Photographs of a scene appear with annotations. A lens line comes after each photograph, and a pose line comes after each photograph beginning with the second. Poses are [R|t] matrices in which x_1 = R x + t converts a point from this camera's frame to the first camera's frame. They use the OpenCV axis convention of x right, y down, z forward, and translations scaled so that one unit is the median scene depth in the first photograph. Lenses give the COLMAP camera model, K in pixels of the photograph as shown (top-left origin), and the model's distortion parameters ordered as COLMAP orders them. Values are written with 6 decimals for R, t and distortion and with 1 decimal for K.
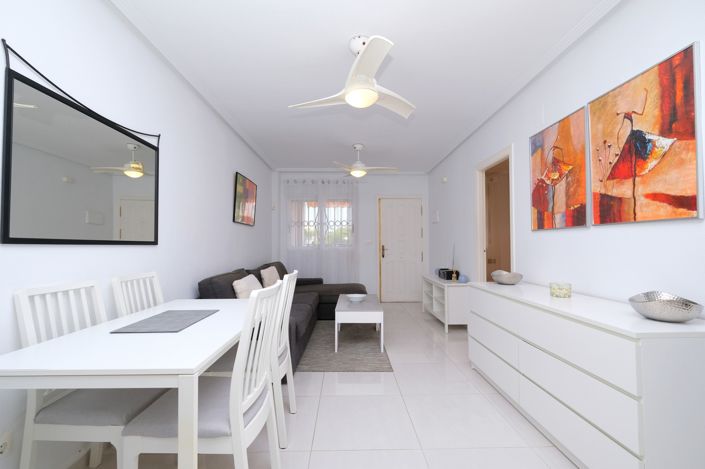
lens RADIAL K [[307.3, 0, 352.5], [0, 307.3, 234.5], [0, 0, 1]] dist [-0.000684, 0.000031]
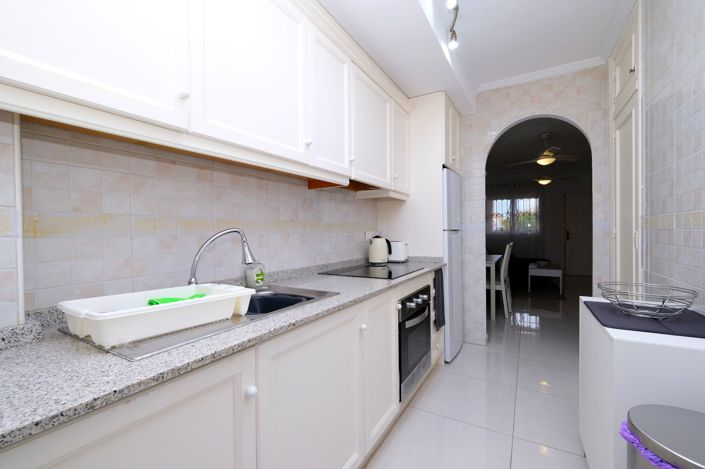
lens RADIAL K [[307.3, 0, 352.5], [0, 307.3, 234.5], [0, 0, 1]] dist [-0.000684, 0.000031]
pose [[0.853162, -0.000418, -0.521646, 0.000643], [0.027571, 0.998638, 0.044293, -0.033048], [0.520917, -0.052172, 0.852011, -0.804864]]
